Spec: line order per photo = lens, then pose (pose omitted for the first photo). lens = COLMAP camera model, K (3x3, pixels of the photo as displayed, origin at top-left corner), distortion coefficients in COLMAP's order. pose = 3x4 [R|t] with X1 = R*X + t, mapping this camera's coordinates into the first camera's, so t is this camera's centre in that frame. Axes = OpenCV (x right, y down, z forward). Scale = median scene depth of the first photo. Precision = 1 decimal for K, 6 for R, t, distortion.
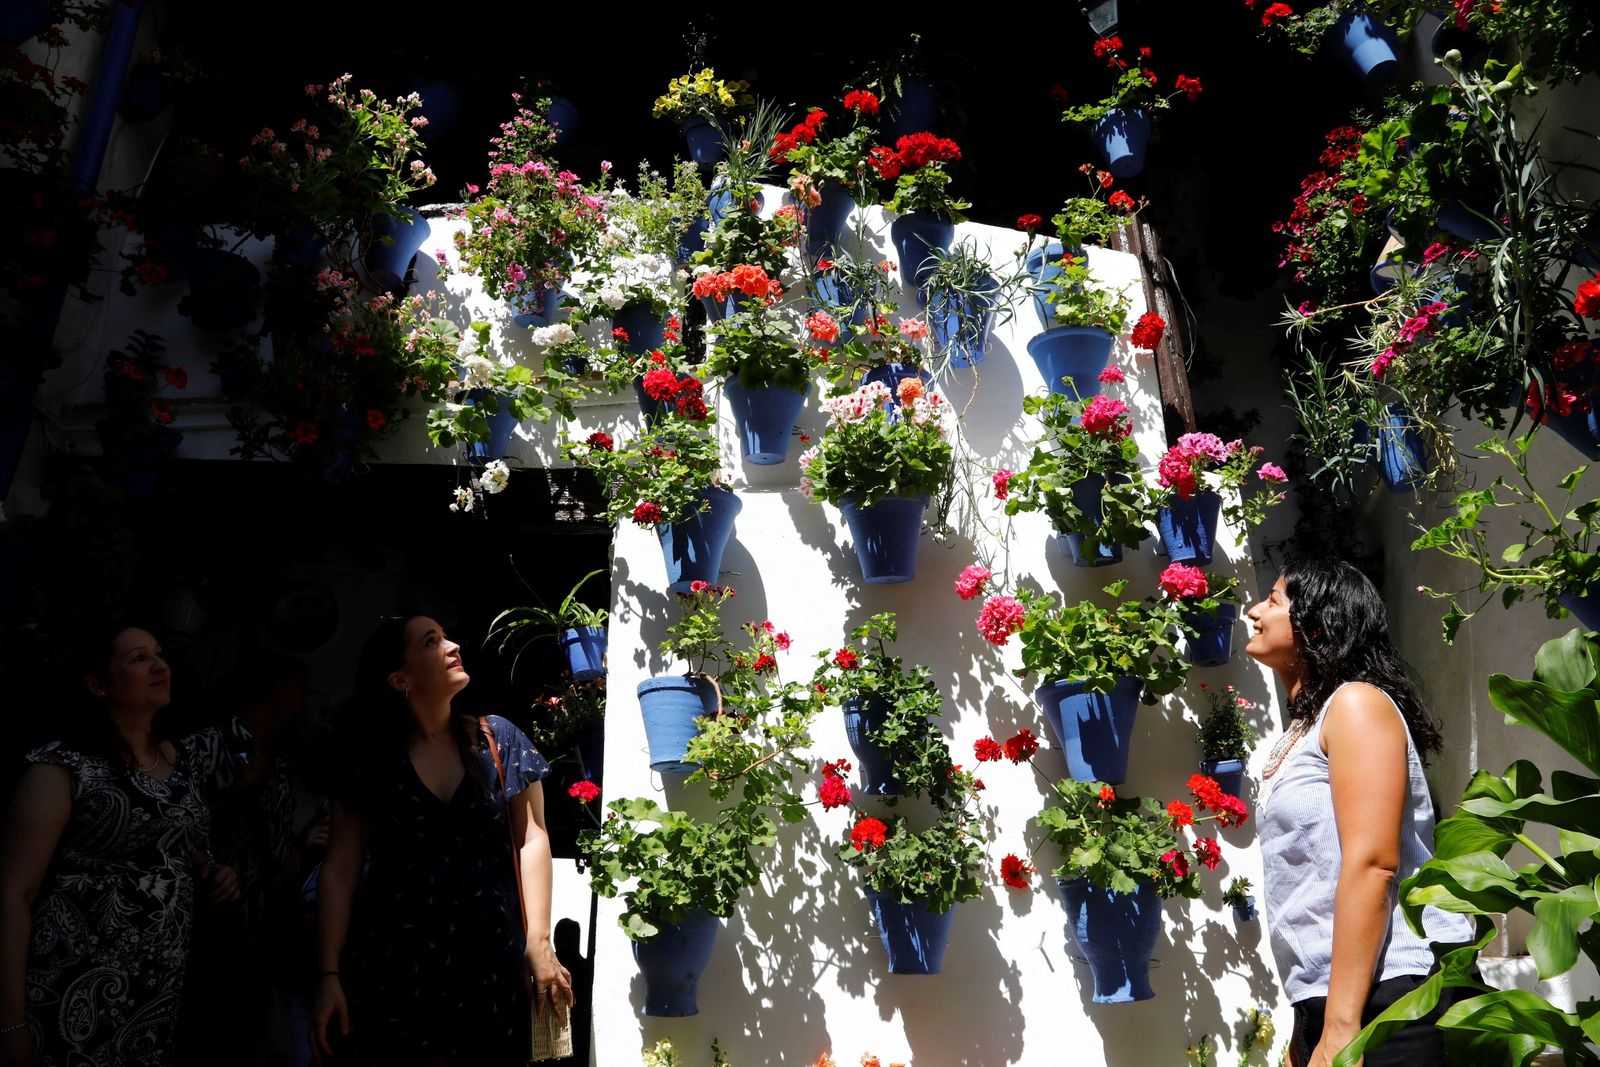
lens RADIAL K [[1217.0, 0, 800.6], [0, 1217.0, 535.5], [0, 0, 1]] dist [-0.099576, 0.066064]
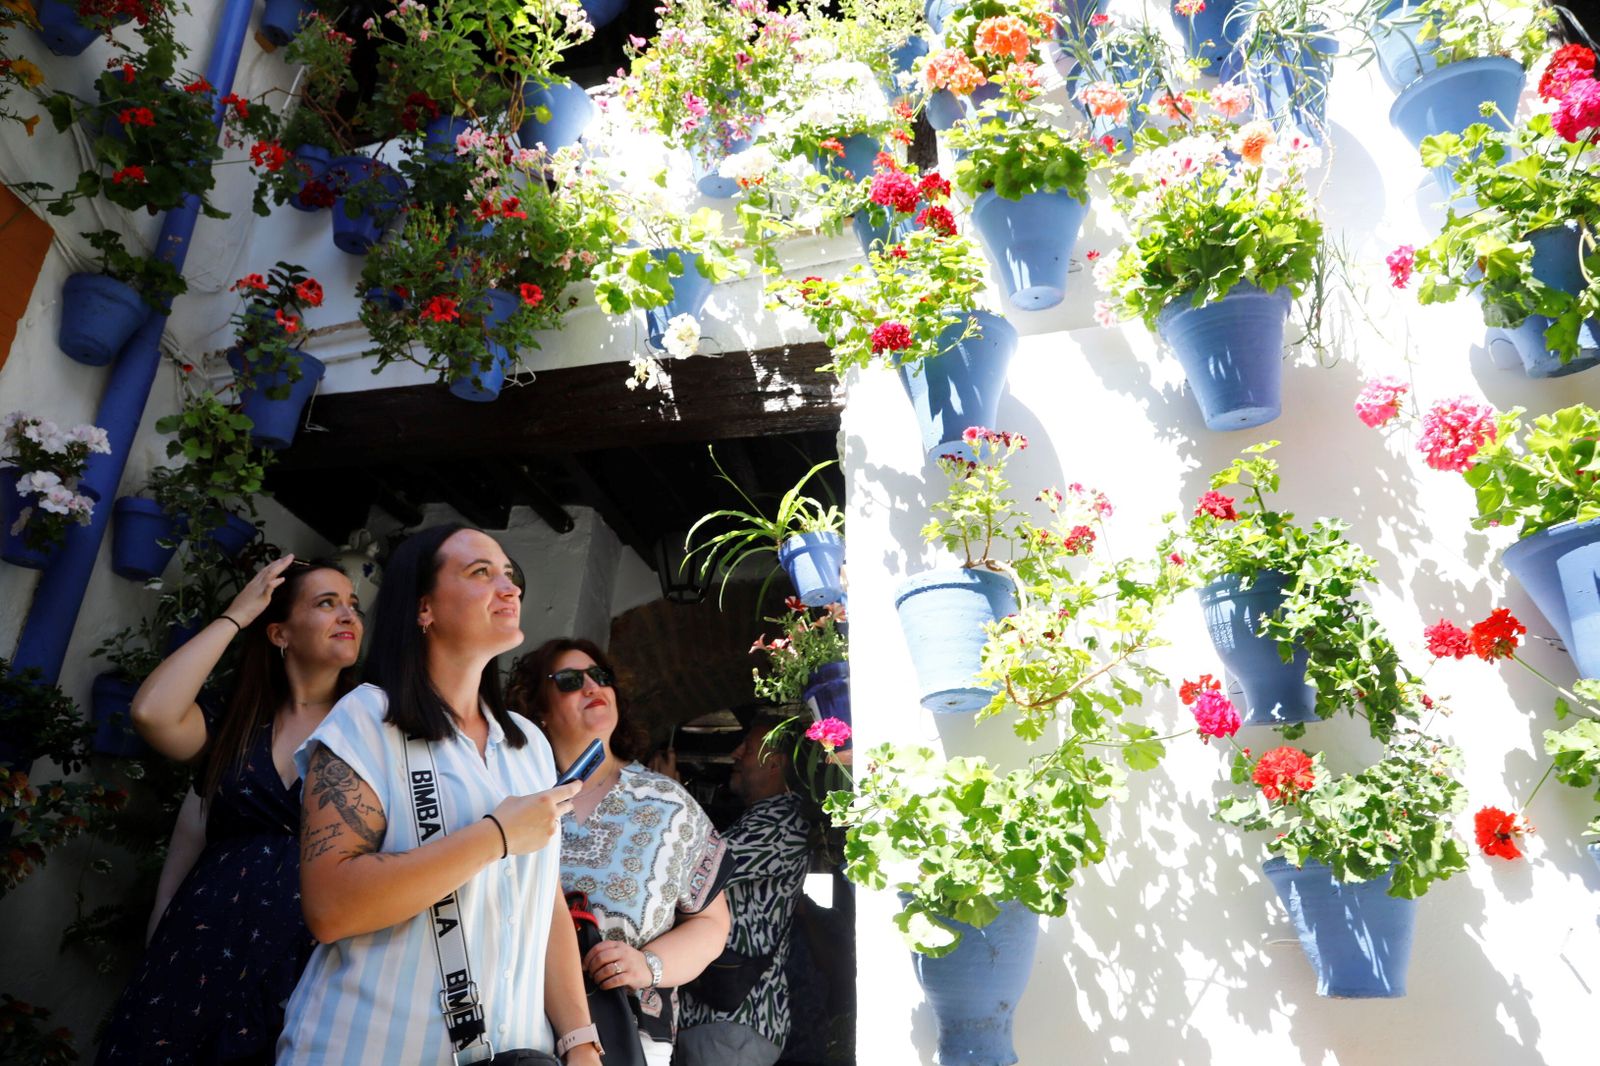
lens RADIAL K [[1217.0, 0, 788.5], [0, 1217.0, 526.7], [0, 0, 1]] dist [-0.099576, 0.066064]
pose [[0.980771, -0.071216, -0.181702, -0.065308], [0.067068, 0.997330, -0.028884, 0.106537], [0.183274, 0.016142, 0.982929, 0.302473]]
